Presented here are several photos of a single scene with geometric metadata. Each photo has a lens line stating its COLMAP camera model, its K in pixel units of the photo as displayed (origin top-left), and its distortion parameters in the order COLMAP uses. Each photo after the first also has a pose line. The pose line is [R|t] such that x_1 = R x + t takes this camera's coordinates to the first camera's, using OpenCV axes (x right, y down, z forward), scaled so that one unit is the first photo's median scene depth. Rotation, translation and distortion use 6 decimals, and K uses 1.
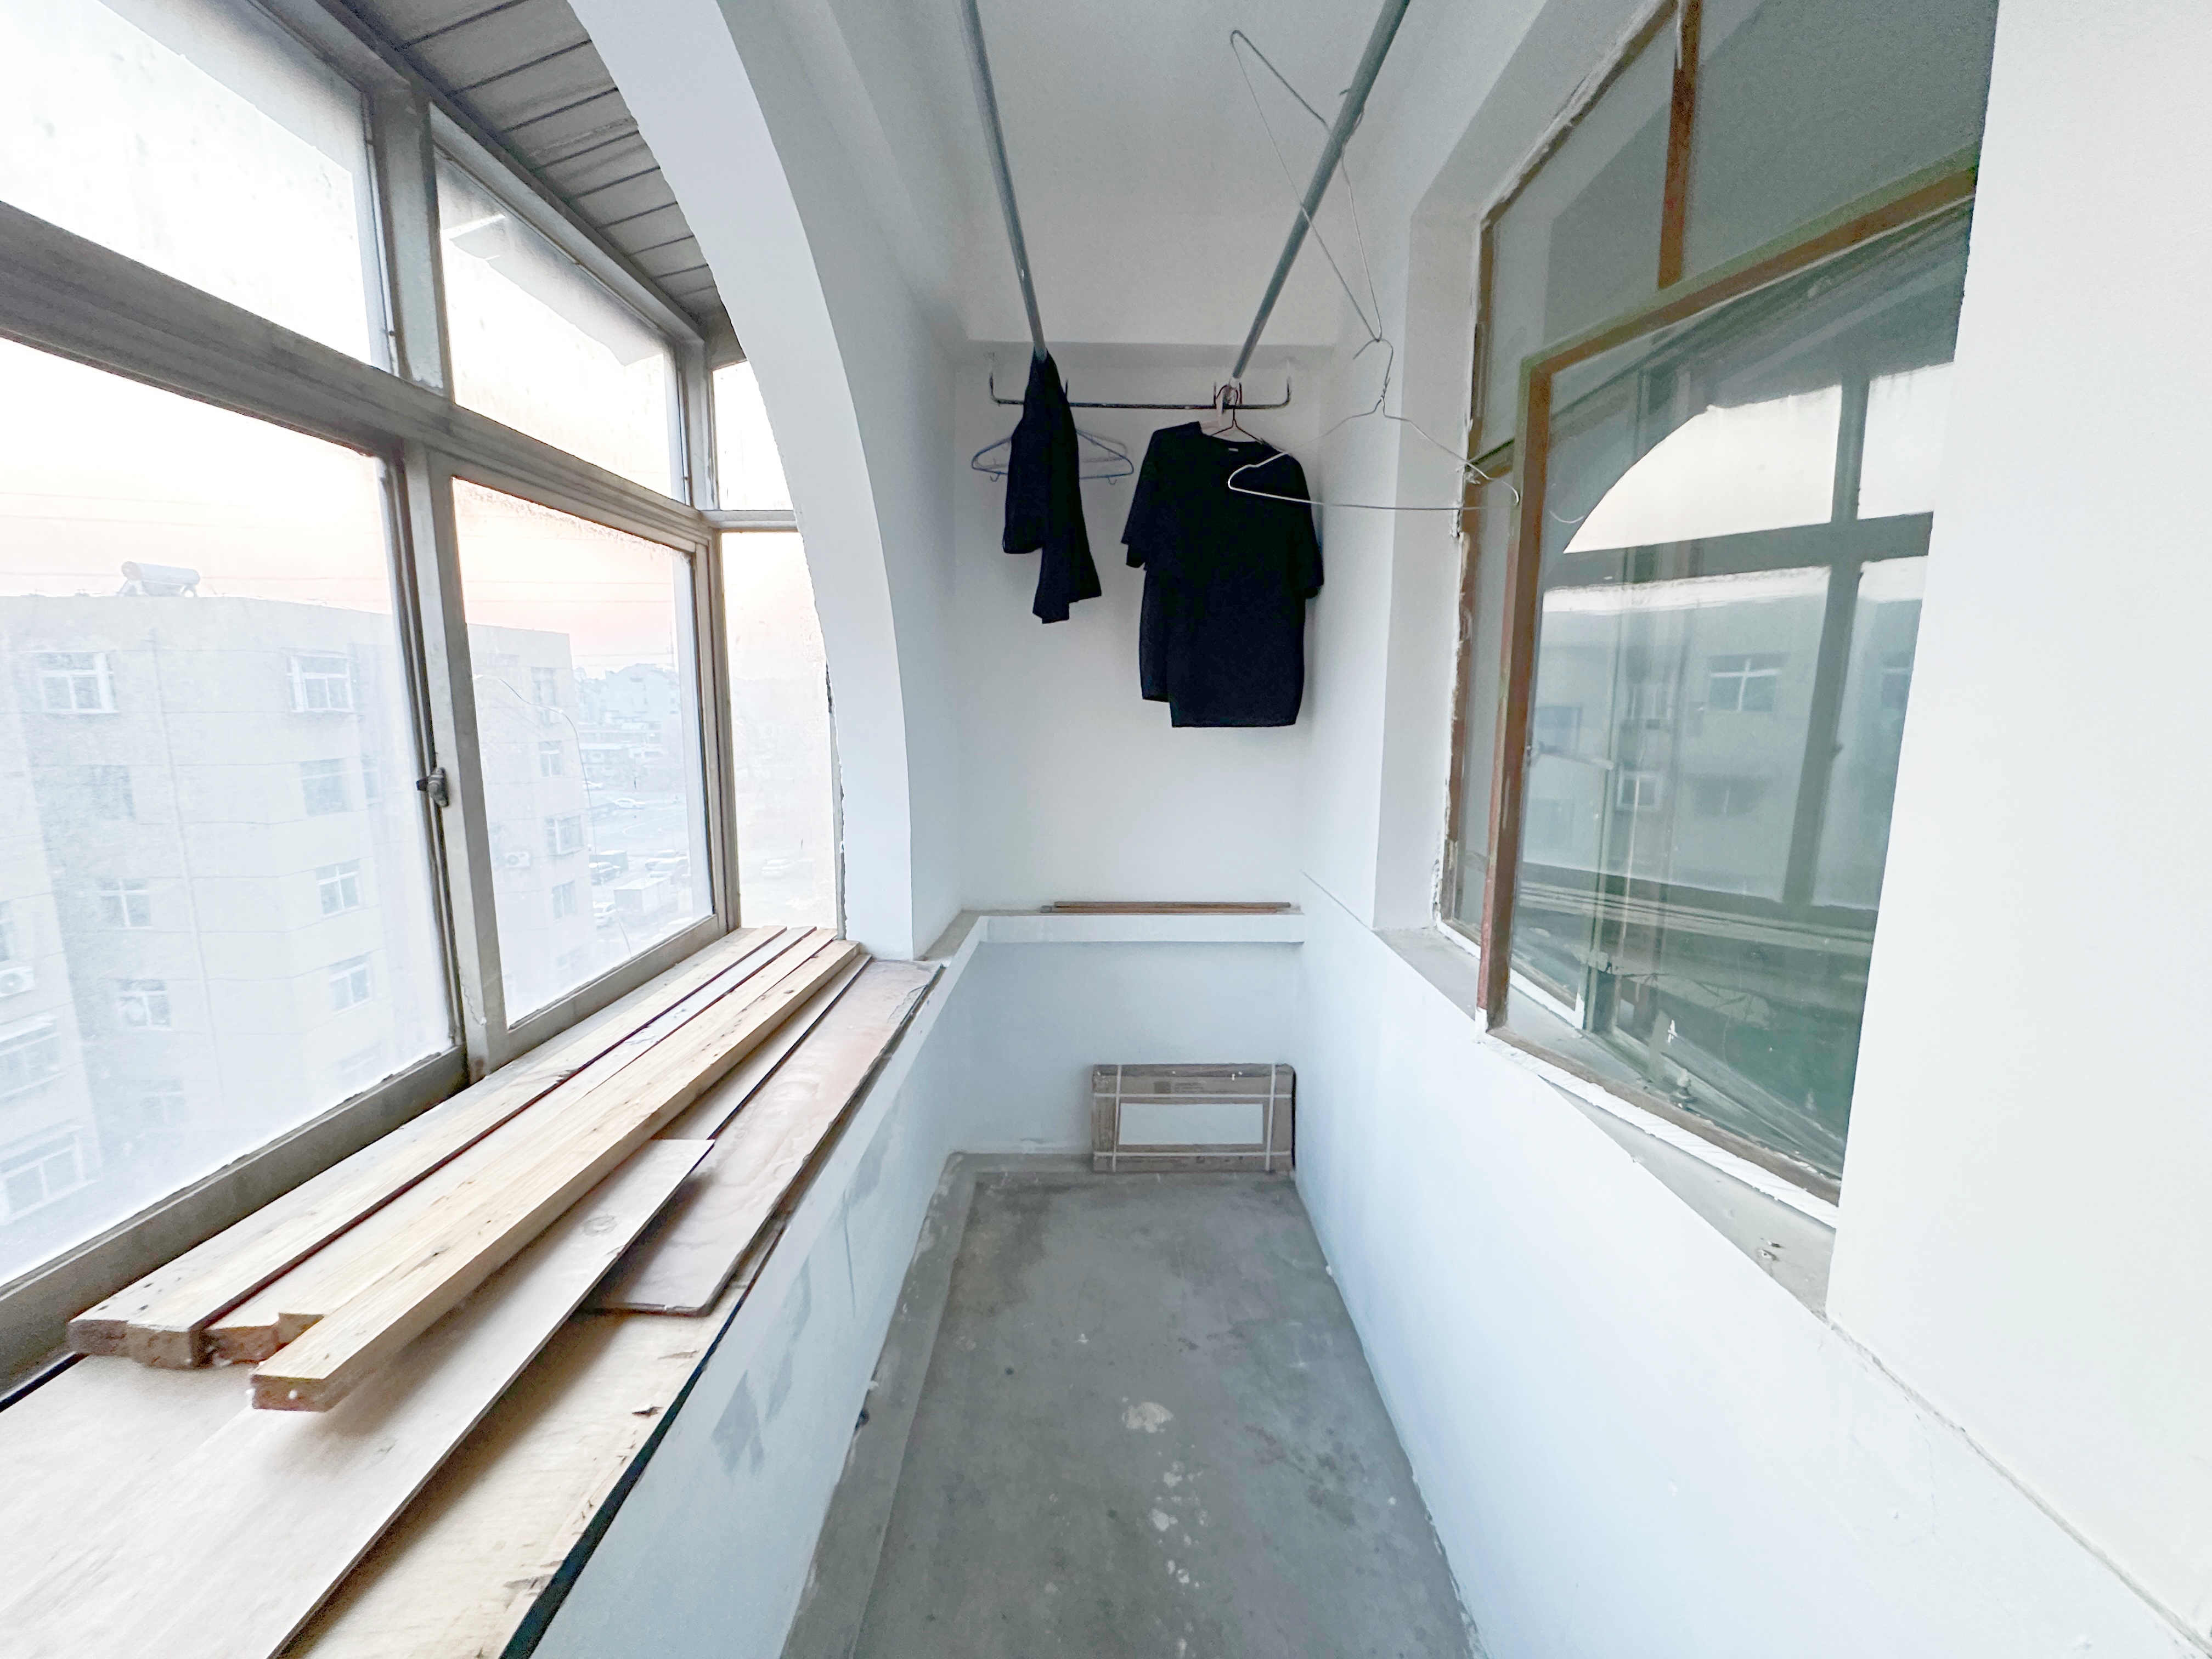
lens RADIAL K [[887.5, 0, 1106.0], [0, 887.5, 829.5], [0, 0, 1]] dist [0.000837, 0.000053]
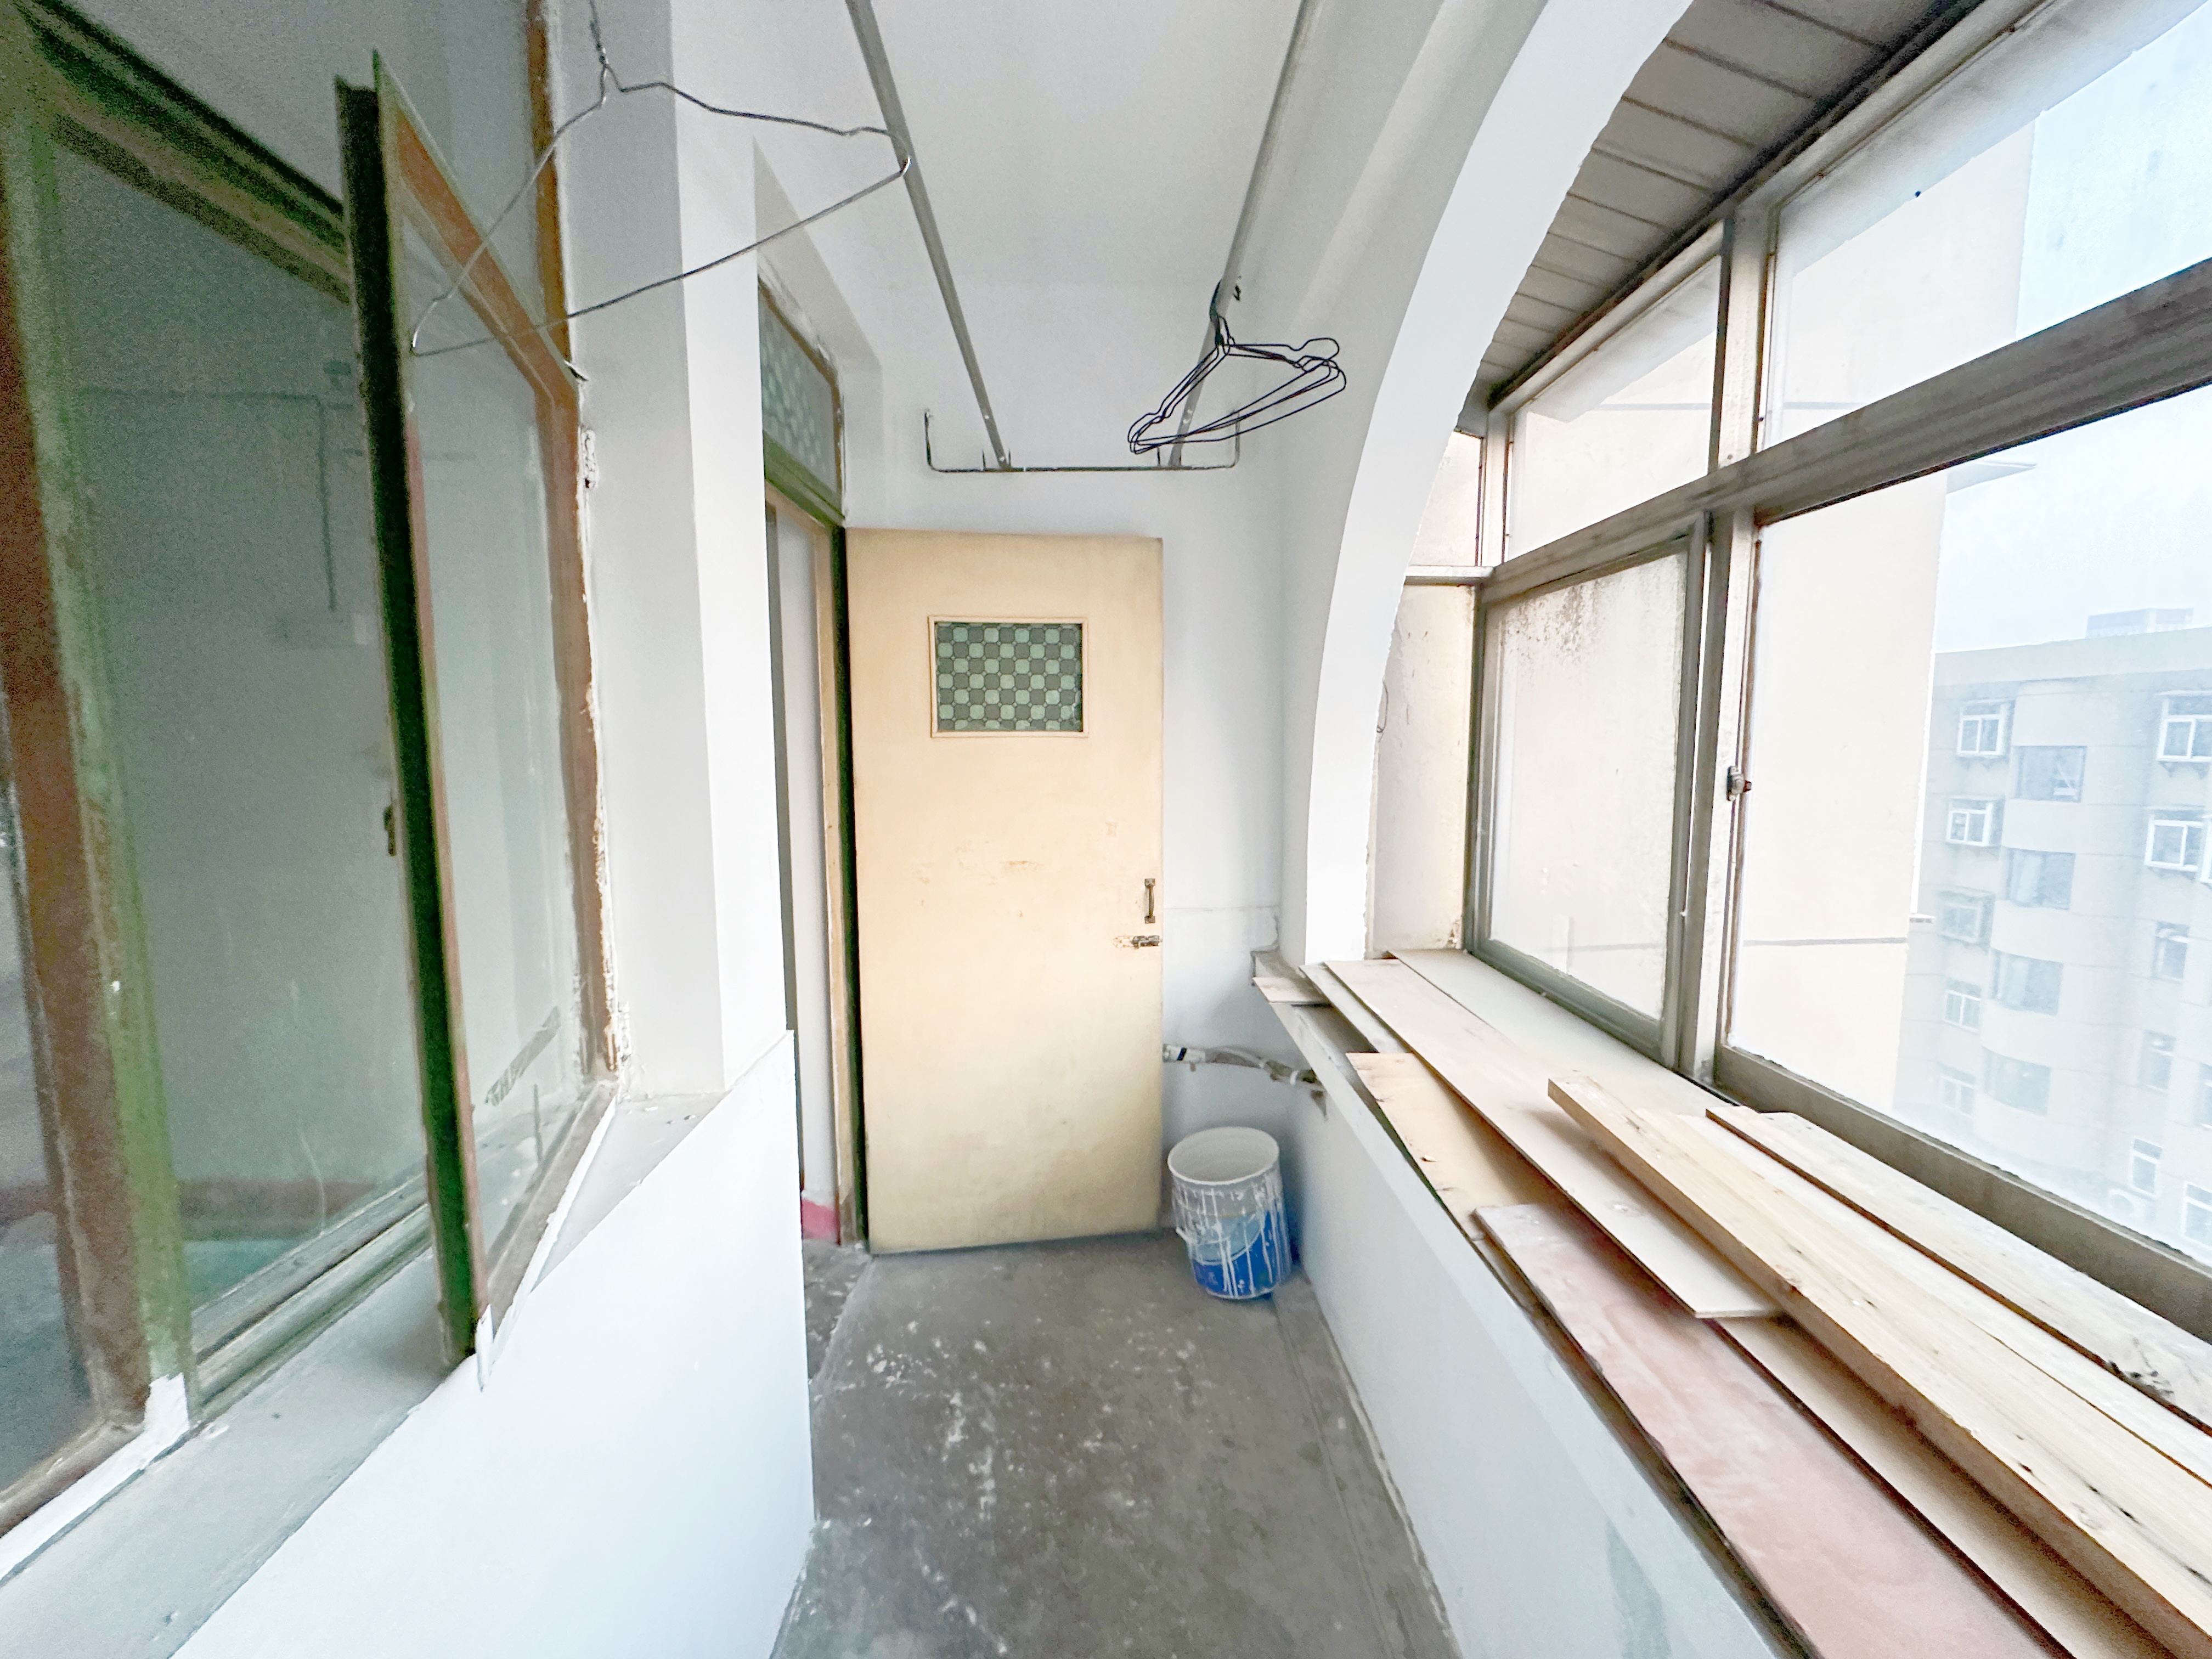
lens RADIAL K [[887.5, 0, 1106.0], [0, 887.5, 829.5], [0, 0, 1]] dist [0.000837, 0.000053]
pose [[-0.999830, 0.007542, -0.016827, 0.081920], [0.003089, 0.968133, 0.250419, -0.293793], [0.018179, 0.250325, -0.967991, 2.045294]]
